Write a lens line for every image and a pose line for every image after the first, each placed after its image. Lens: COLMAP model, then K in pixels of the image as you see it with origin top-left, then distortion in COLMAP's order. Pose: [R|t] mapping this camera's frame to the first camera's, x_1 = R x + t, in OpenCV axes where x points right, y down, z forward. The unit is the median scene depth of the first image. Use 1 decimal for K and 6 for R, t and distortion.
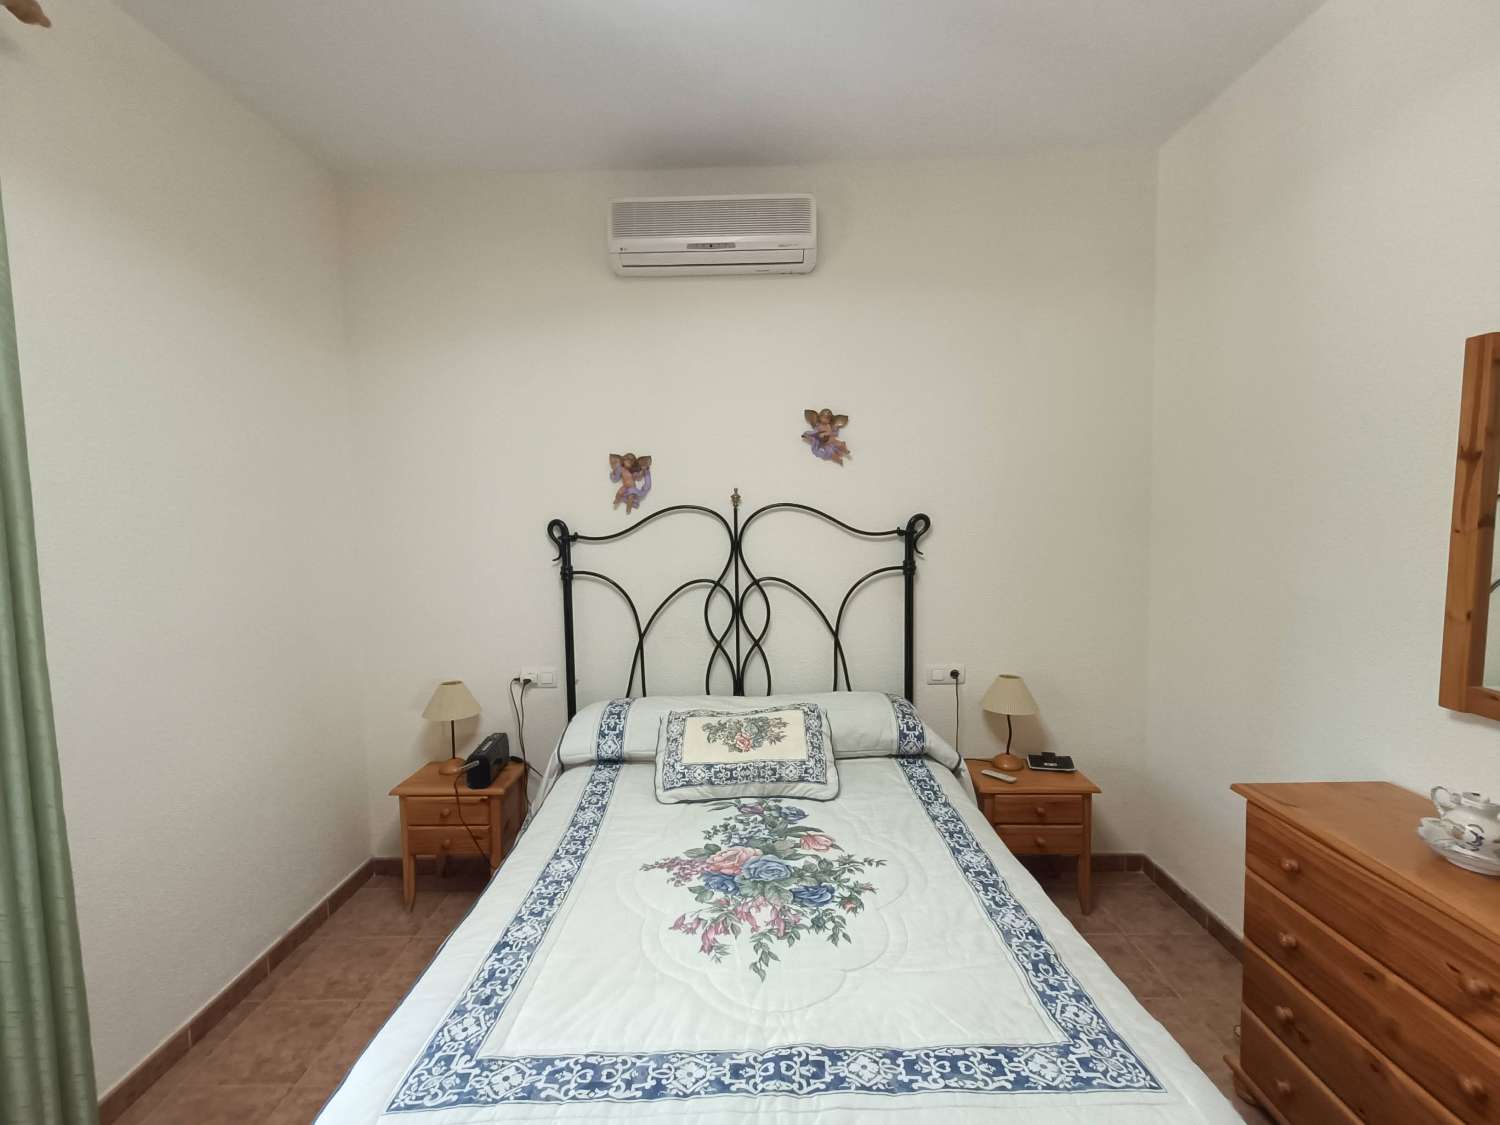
lens RADIAL K [[674.8, 0, 740.5], [0, 674.8, 560.3], [0, 0, 1]] dist [0.001164, 0.000394]
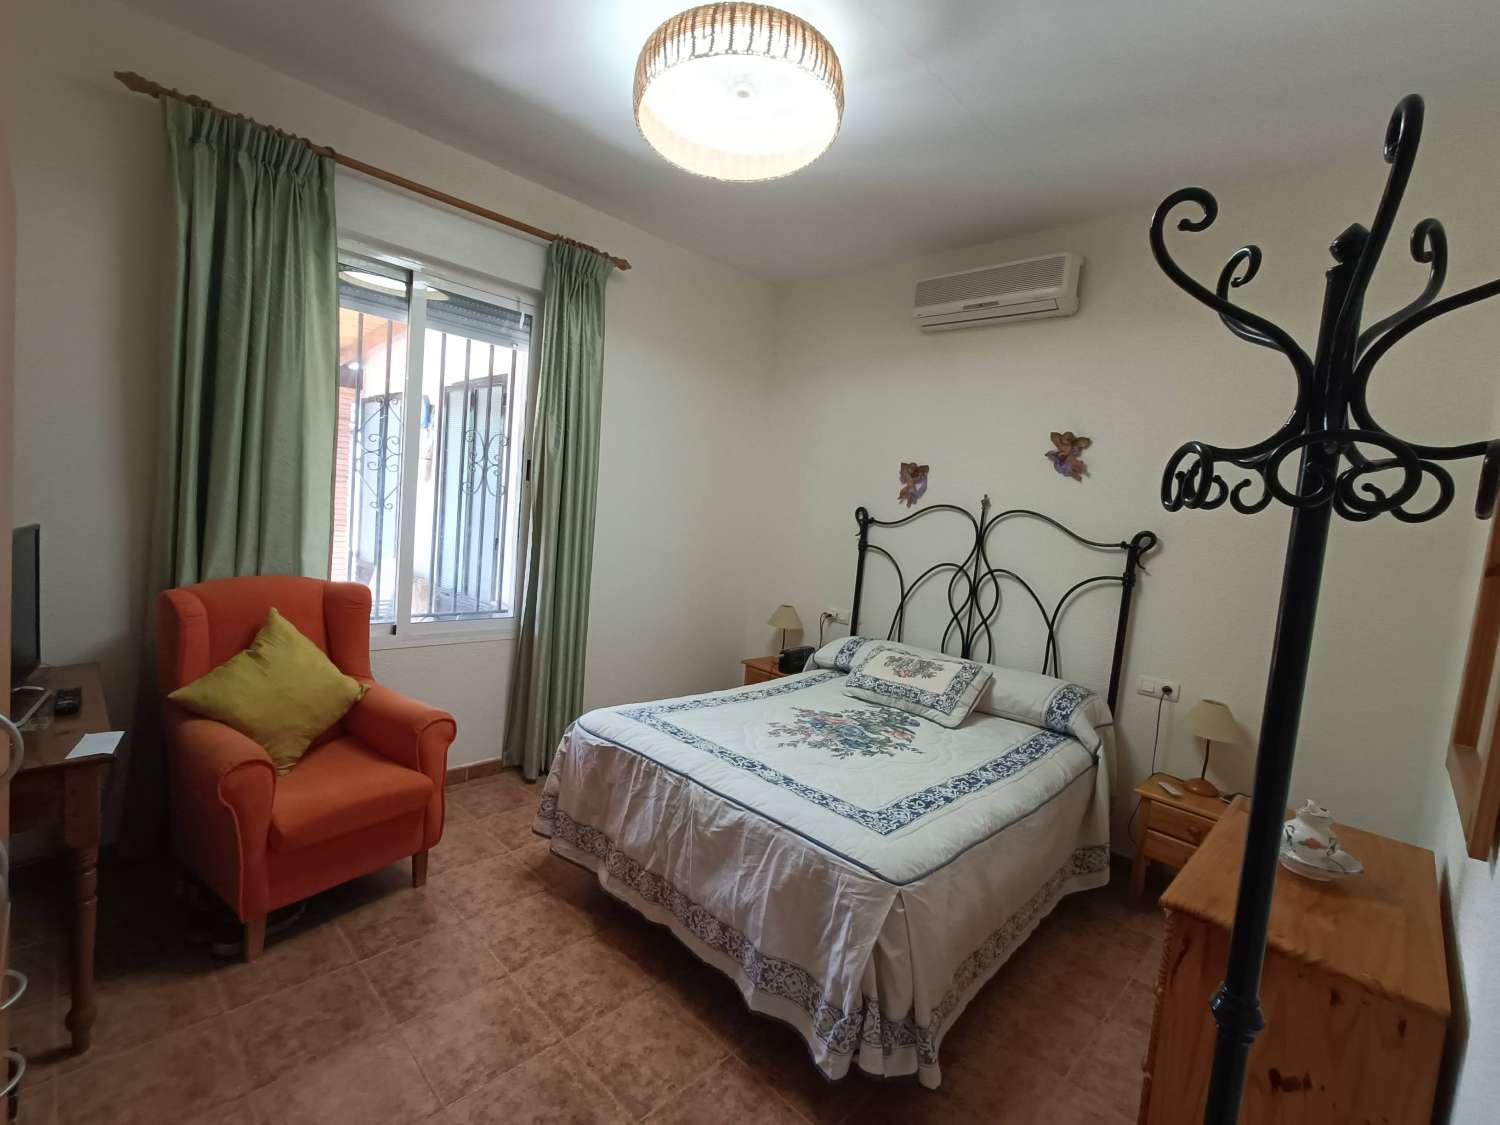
lens RADIAL K [[674.8, 0, 740.5], [0, 674.8, 560.3], [0, 0, 1]] dist [0.001164, 0.000394]
pose [[0.720004, 0.141032, -0.679489, 0.565387], [-0.147718, 0.987839, 0.048505, 0.020945], [0.678066, 0.065449, 0.732081, -0.223557]]
